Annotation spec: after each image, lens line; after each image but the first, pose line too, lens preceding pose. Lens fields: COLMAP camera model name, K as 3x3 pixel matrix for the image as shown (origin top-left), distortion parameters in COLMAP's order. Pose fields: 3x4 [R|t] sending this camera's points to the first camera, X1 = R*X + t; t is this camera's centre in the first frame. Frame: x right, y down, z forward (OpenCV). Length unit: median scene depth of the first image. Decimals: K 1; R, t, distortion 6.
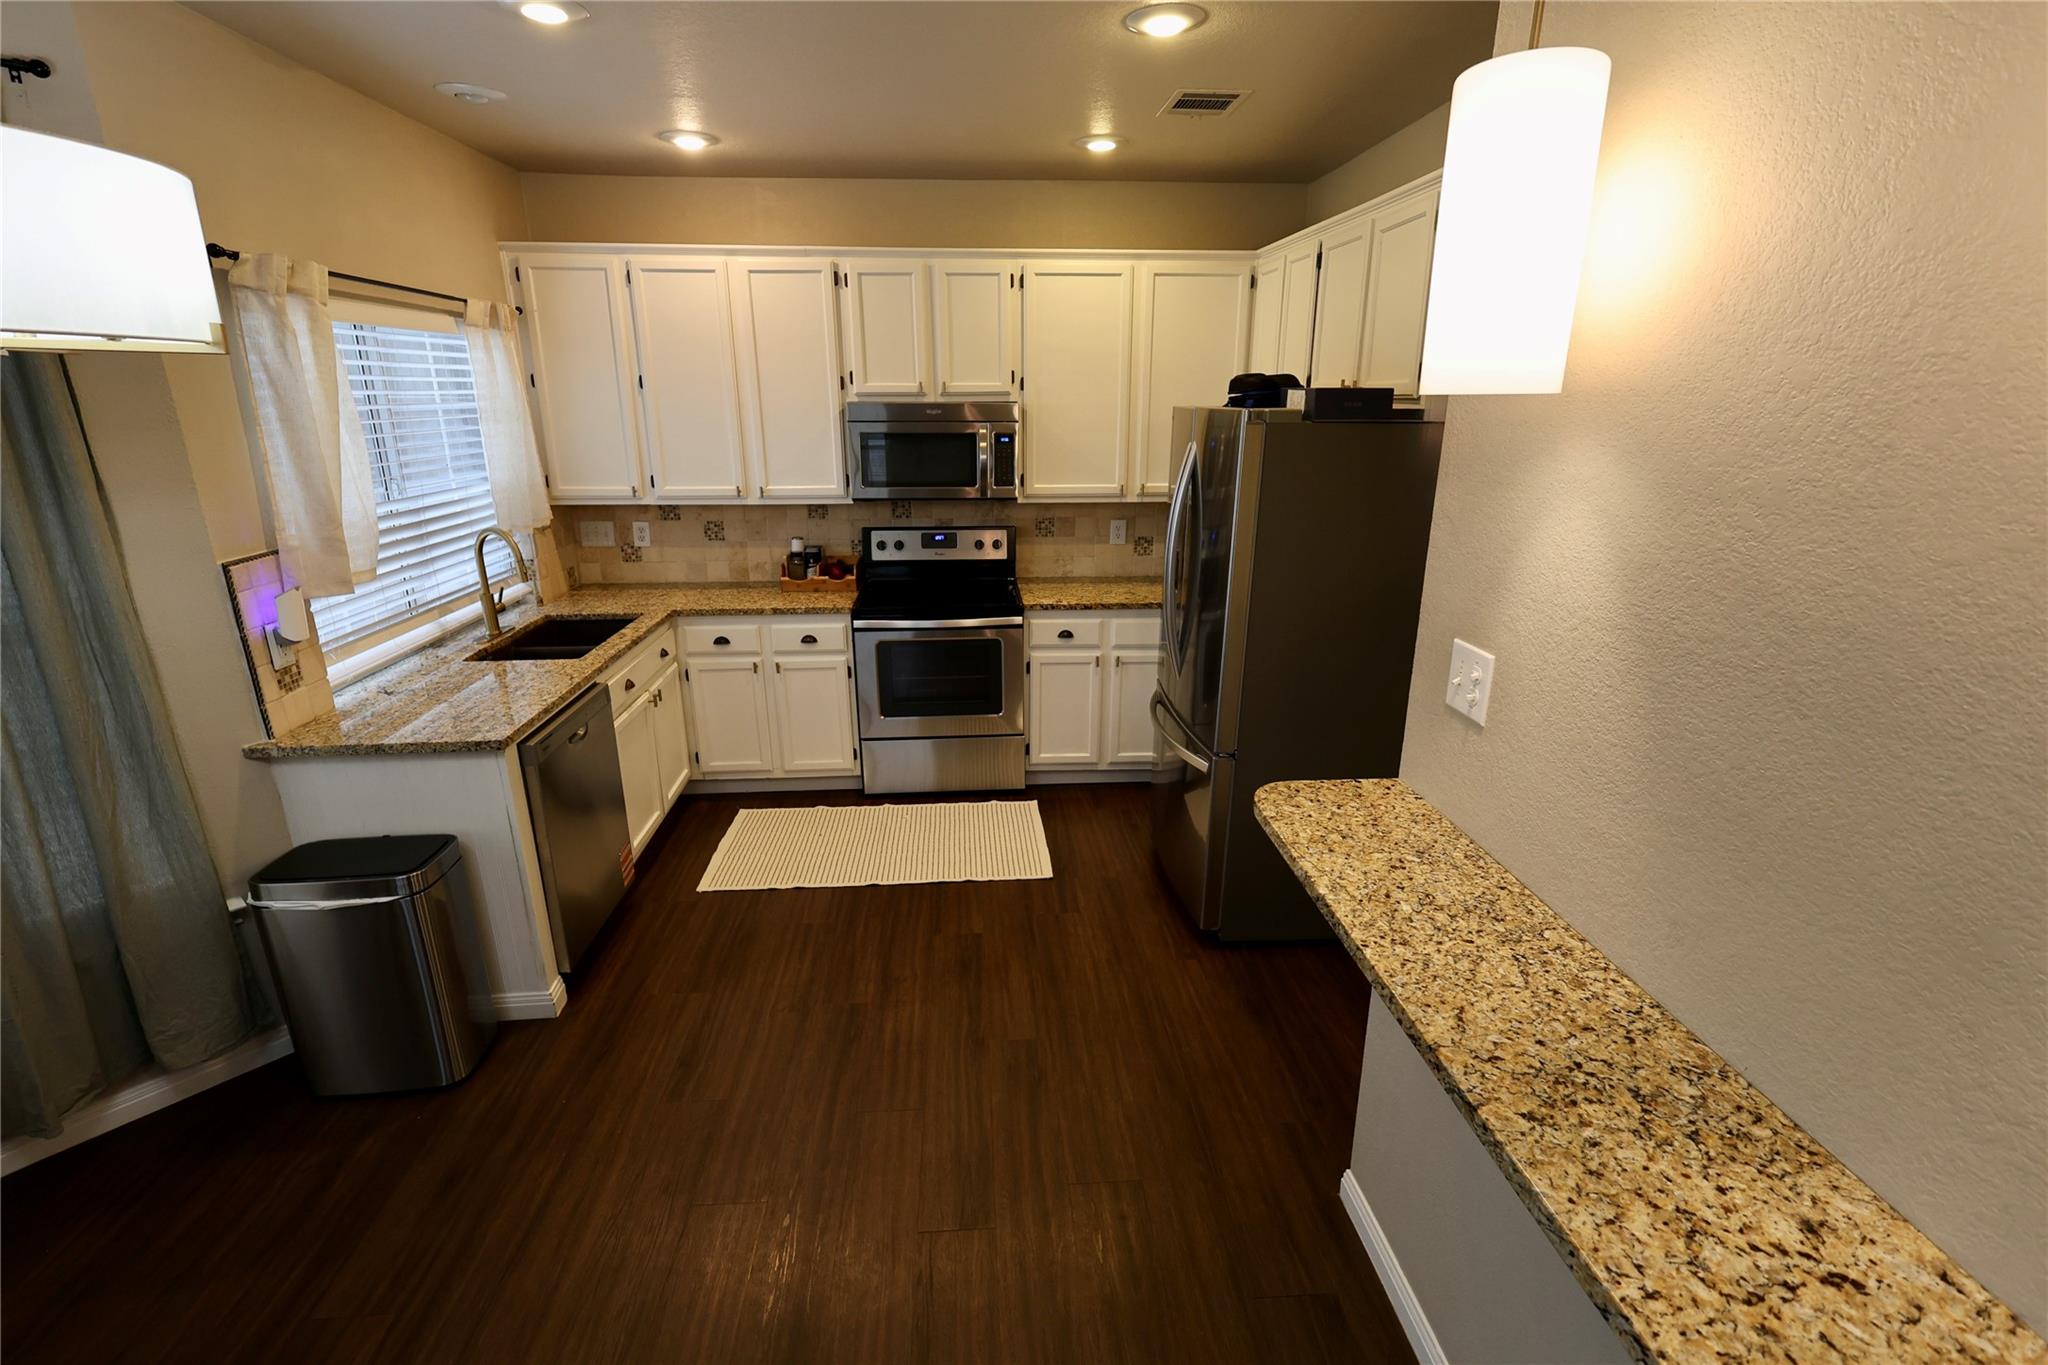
lens RADIAL K [[916.0, 0, 1015.0], [0, 916.0, 681.5], [0, 0, 1]] dist [0.006849, -0.000373]
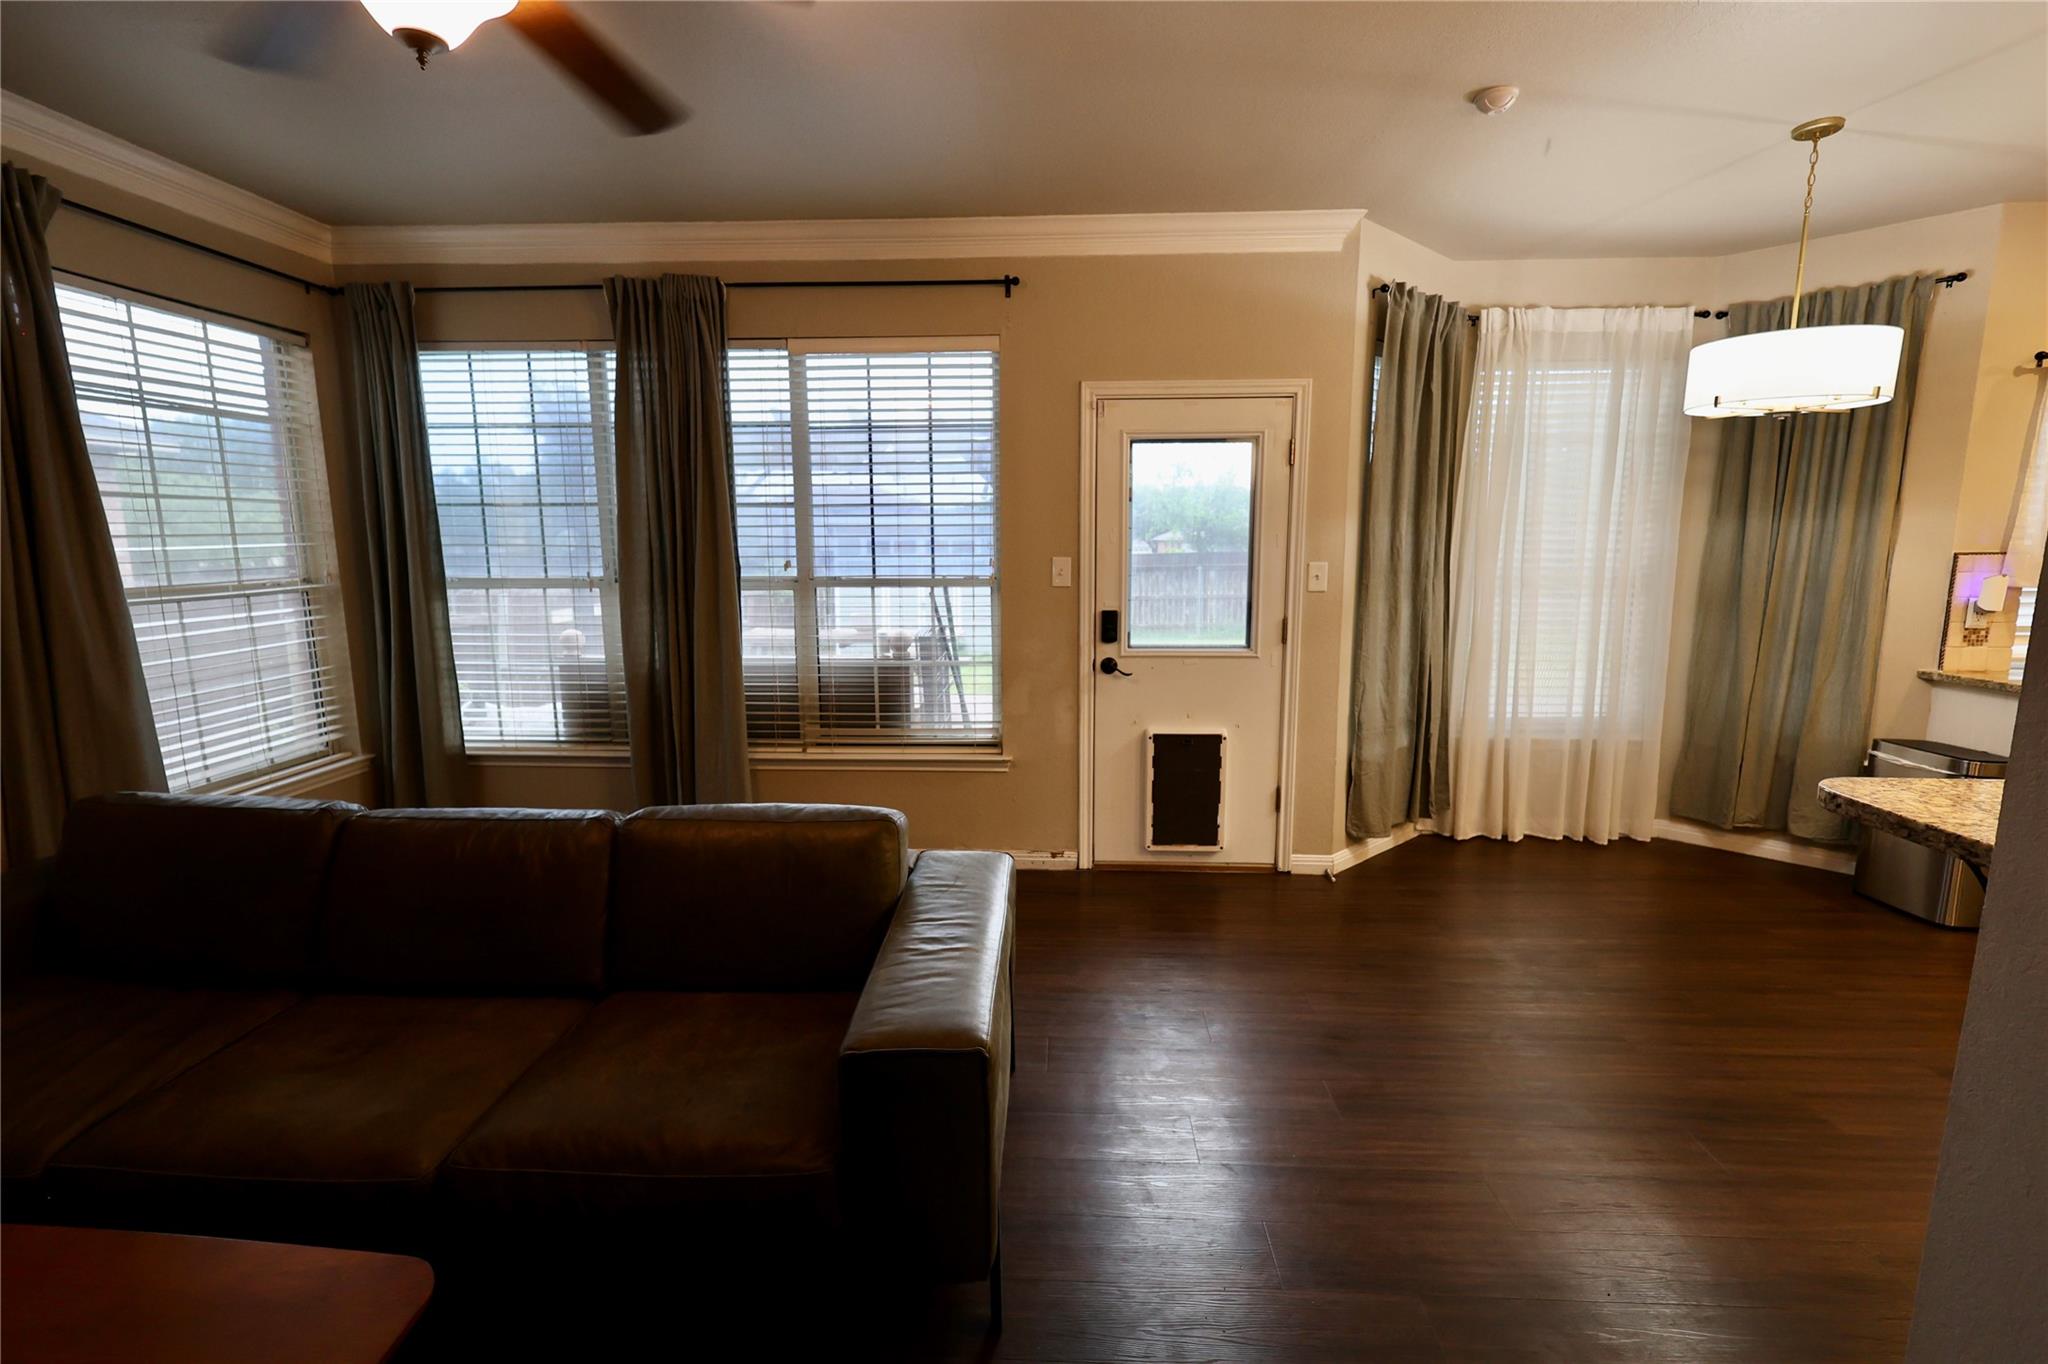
lens RADIAL K [[916.0, 0, 1018.6], [0, 916.0, 669.7], [0, 0, 1]] dist [0.006849, -0.000373]
pose [[-0.116336, 0.149820, -0.981845, 0.989747], [-0.293340, 0.939276, 0.178081, 0.271437], [0.948903, 0.308731, -0.065324, -0.395879]]
